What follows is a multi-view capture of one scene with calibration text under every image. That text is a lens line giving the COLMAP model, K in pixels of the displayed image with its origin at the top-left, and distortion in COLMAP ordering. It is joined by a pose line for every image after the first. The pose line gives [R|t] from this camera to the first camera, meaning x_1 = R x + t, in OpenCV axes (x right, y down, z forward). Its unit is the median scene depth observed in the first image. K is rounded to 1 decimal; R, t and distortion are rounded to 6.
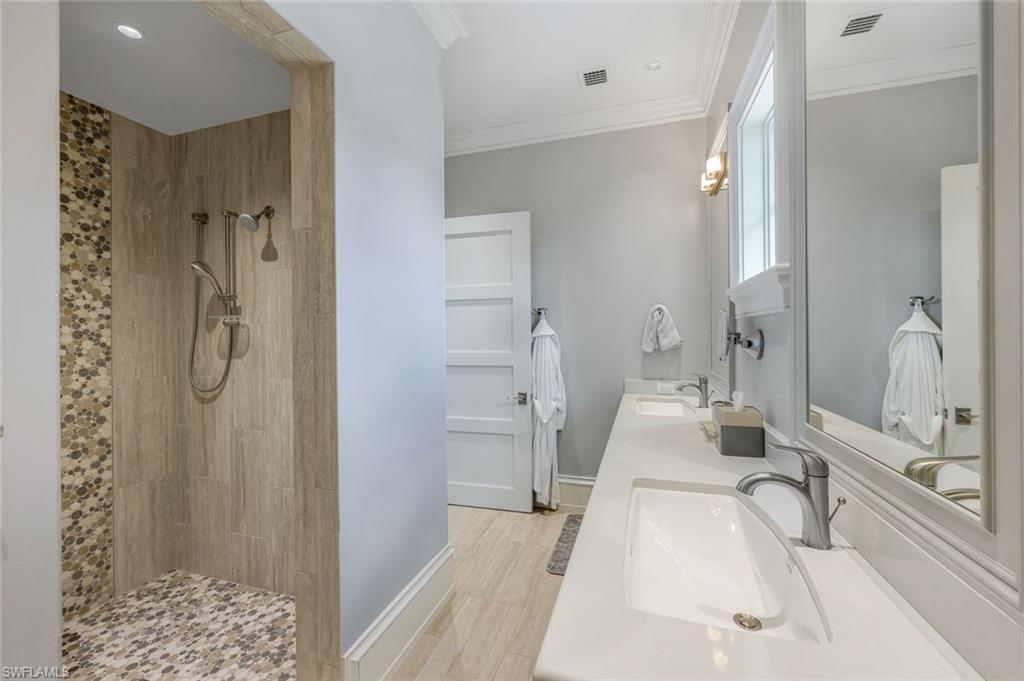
lens RADIAL K [[416.7, 0, 514.6], [0, 416.7, 335.6], [0, 0, 1]] dist [-0.002505, -0.000212]
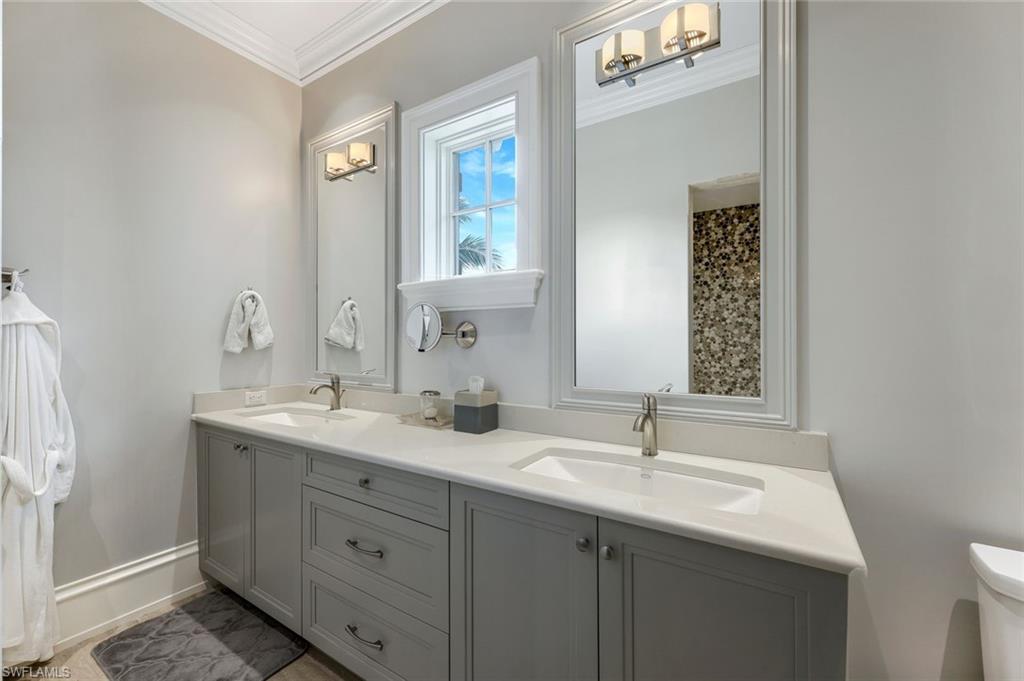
lens RADIAL K [[416.7, 0, 515.5], [0, 416.7, 345.0], [0, 0, 1]] dist [-0.002505, -0.000212]
pose [[0.257157, 0.001781, 0.966368, -0.272718], [-0.000725, 0.999998, -0.001650, 0.027162], [-0.966369, -0.000276, 0.257158, 0.319501]]
